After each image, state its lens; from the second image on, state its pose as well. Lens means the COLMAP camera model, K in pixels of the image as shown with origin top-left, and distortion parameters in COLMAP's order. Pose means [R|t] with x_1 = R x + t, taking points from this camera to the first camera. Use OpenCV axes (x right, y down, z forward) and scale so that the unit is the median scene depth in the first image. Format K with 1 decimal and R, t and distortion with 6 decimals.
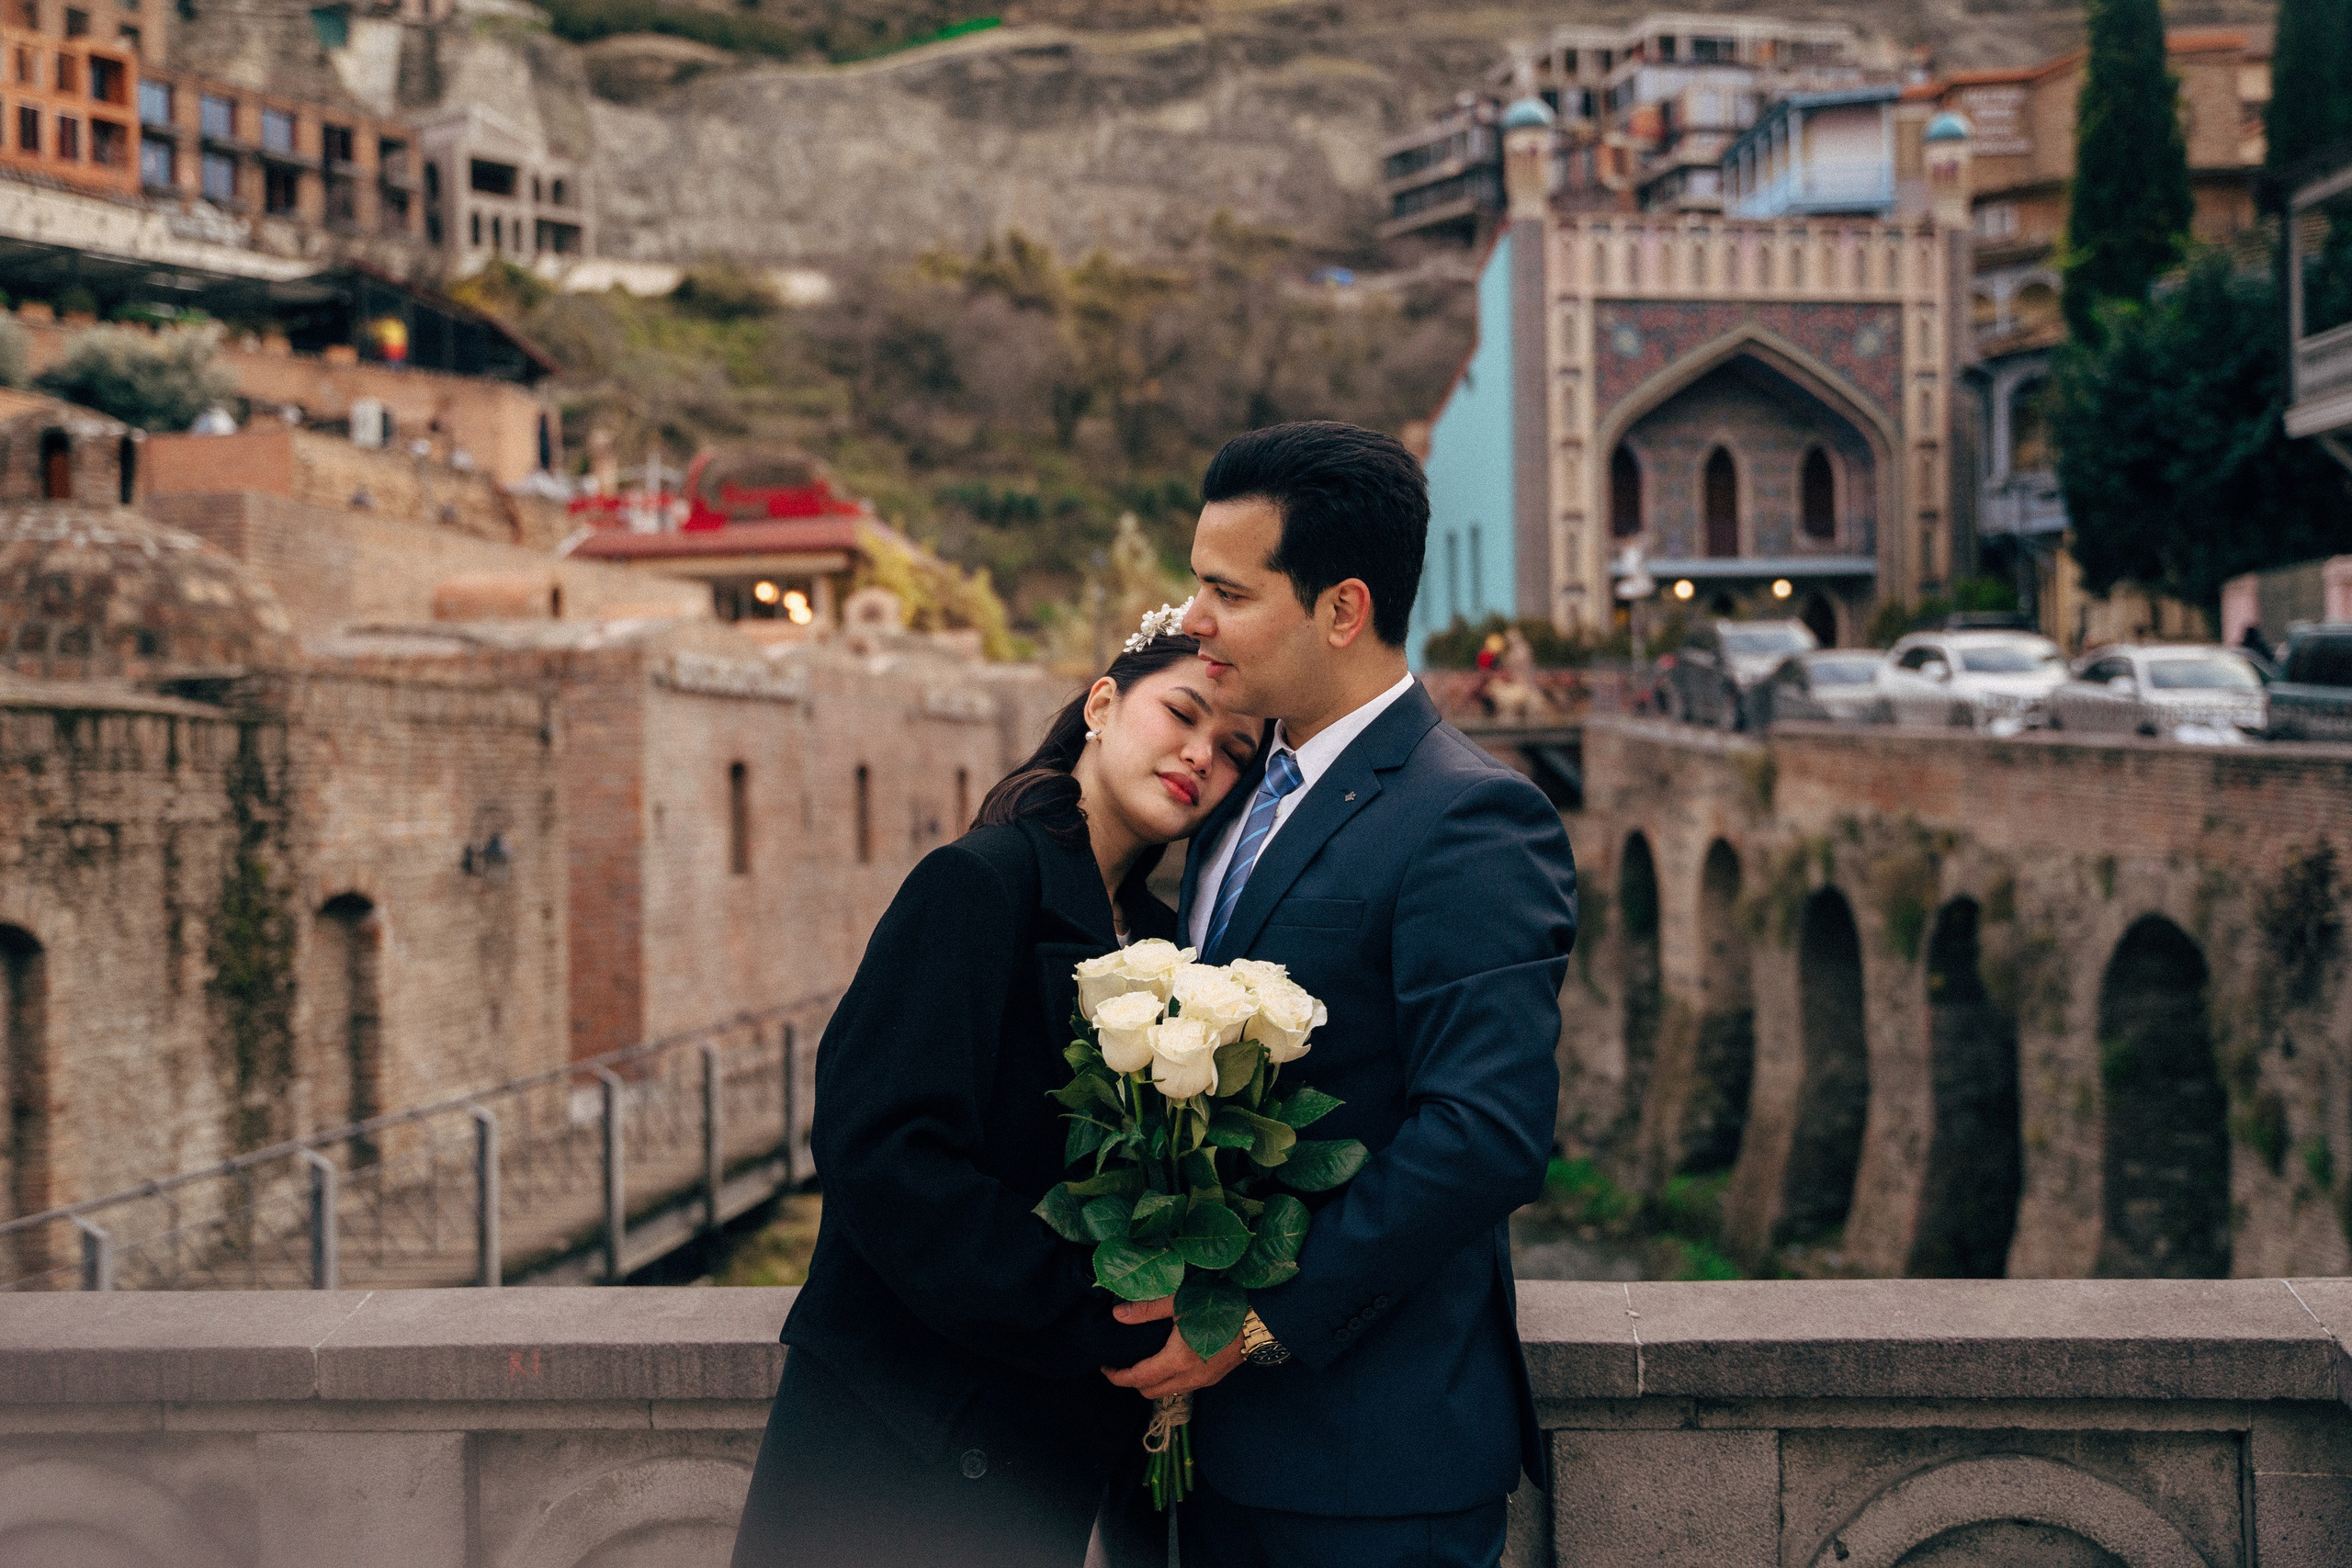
lens RADIAL K [[2684.3, 0, 1174.9], [0, 2684.3, 903.4], [0, 0, 1]] dist [0.001428, 0.006779]
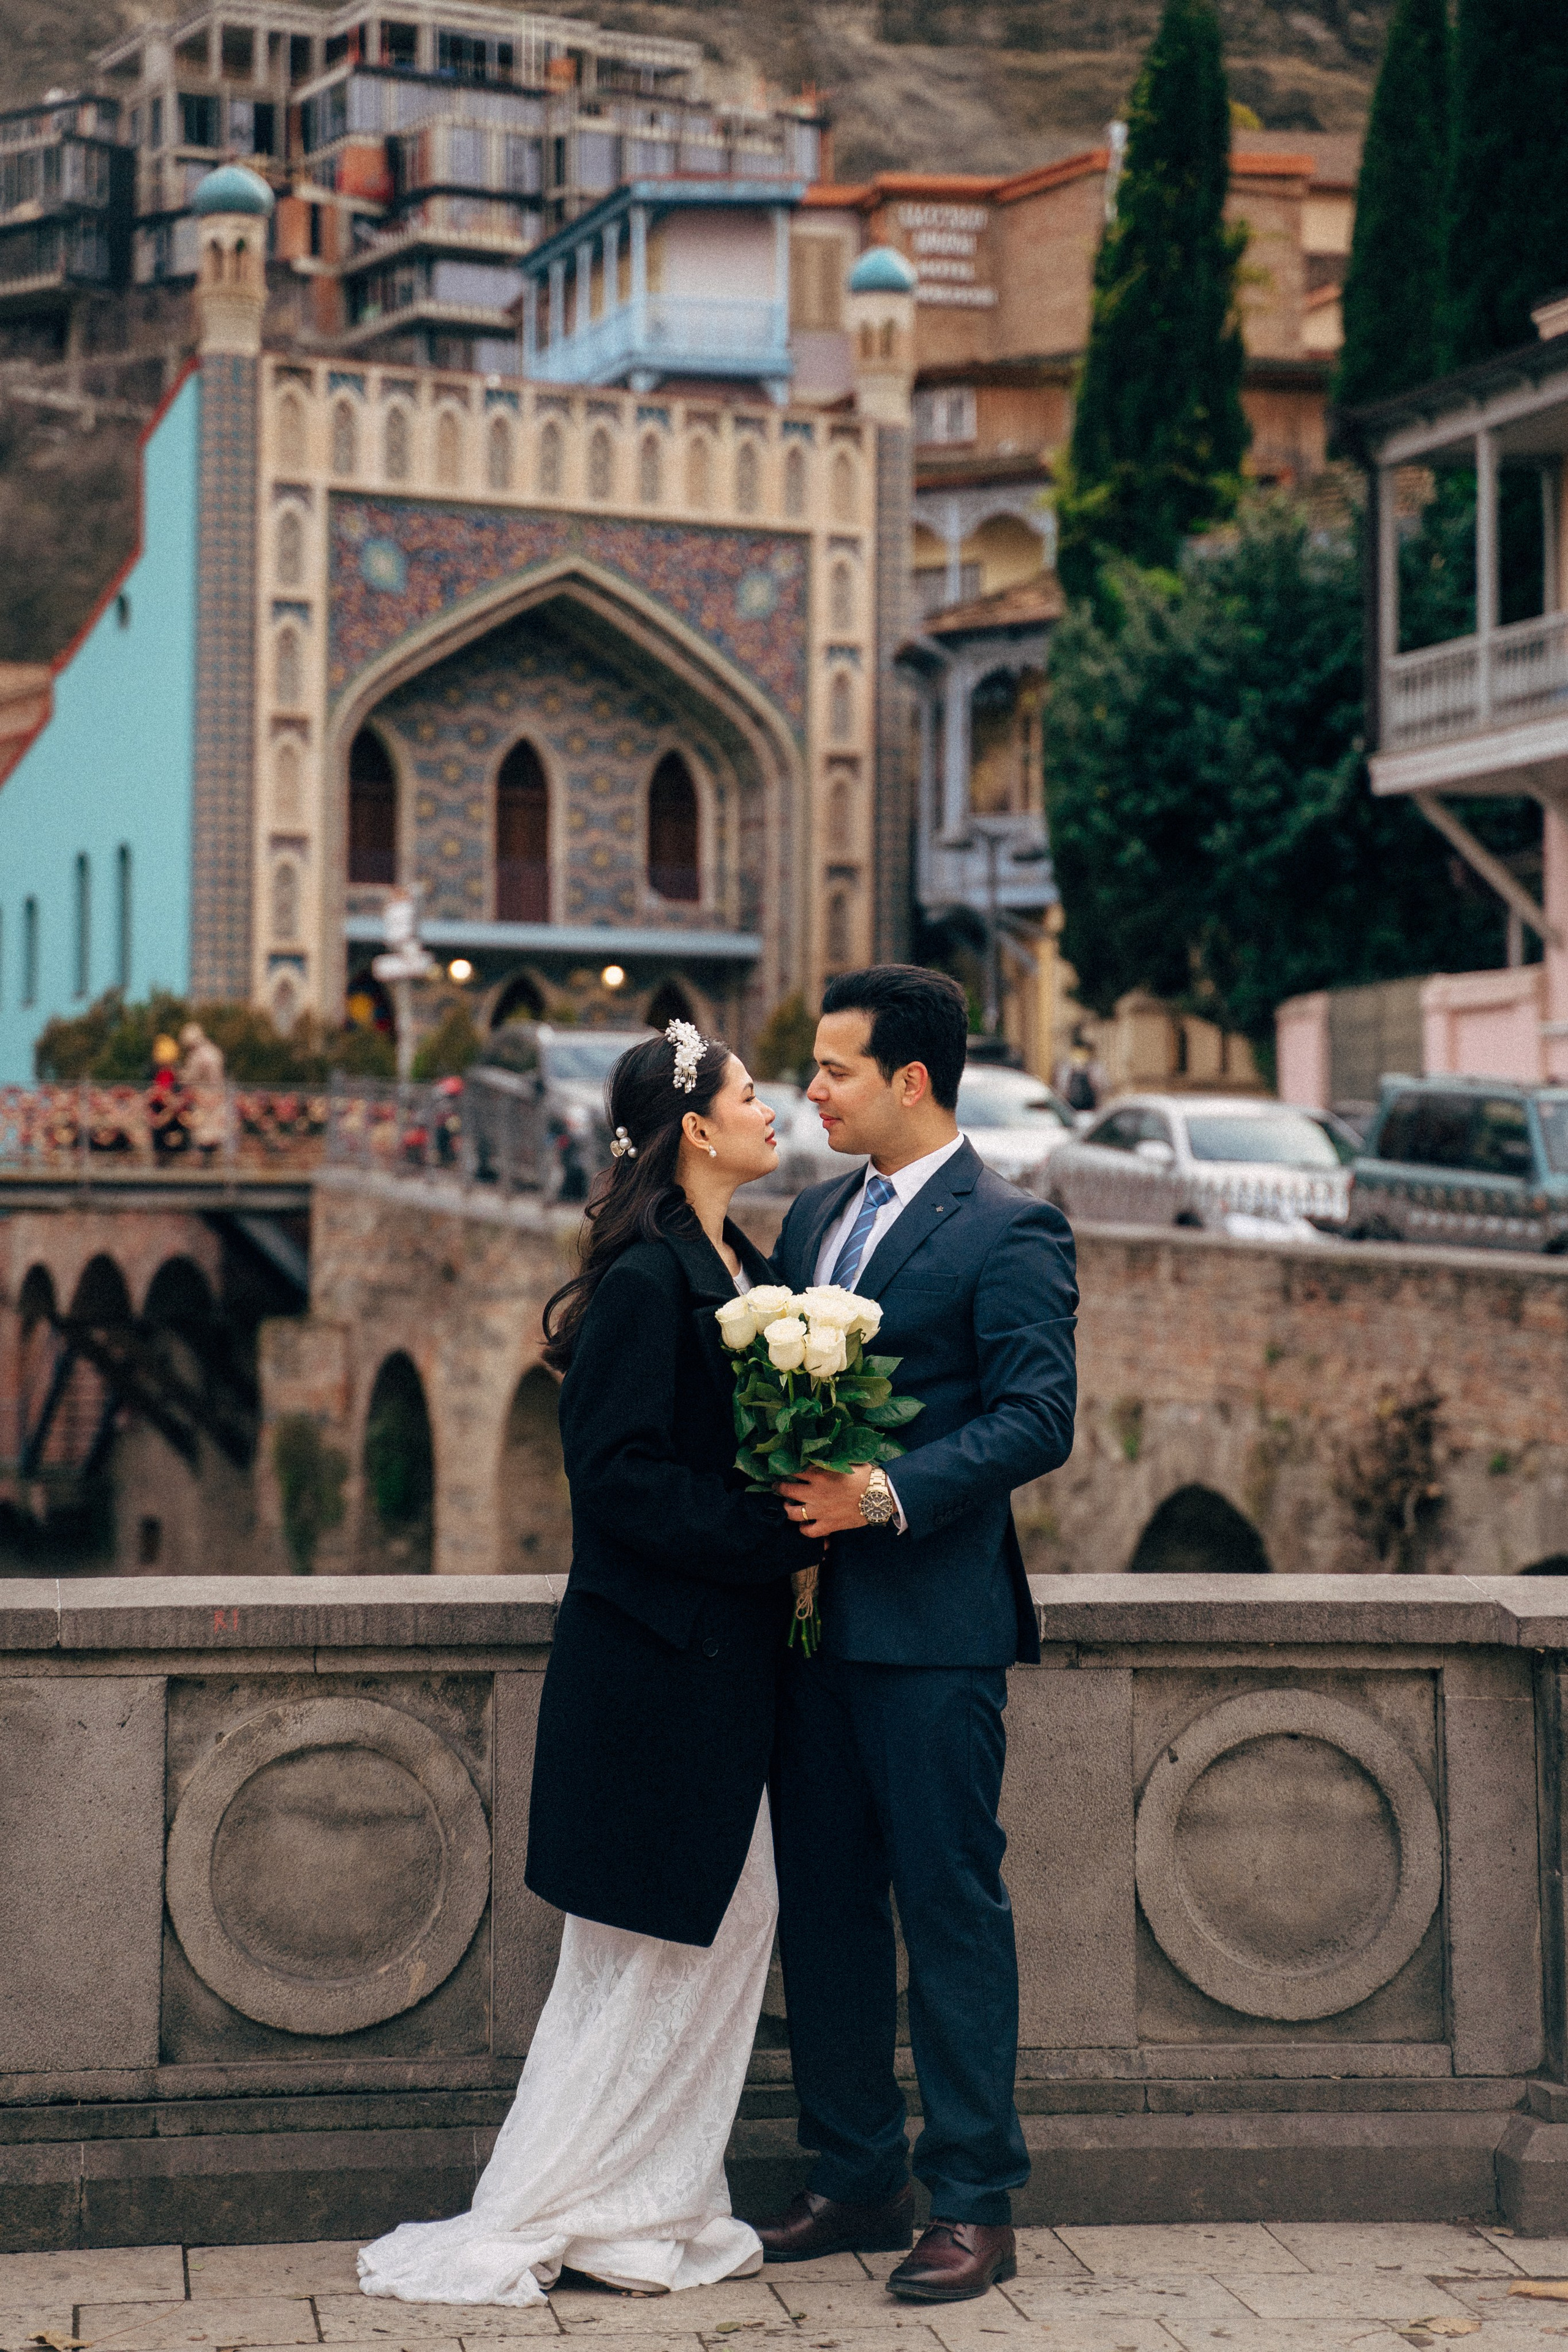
lens RADIAL K [[5119.4, 0, 784.0], [0, 5119.4, 1176.0], [0, 0, 1]] dist [0.074231, 0.214196]
pose [[0.959124, 0.038223, 0.280392, -0.076709], [-0.019093, 0.997319, -0.070645, 0.014107], [-0.282340, 0.062404, 0.957282, -0.165267]]
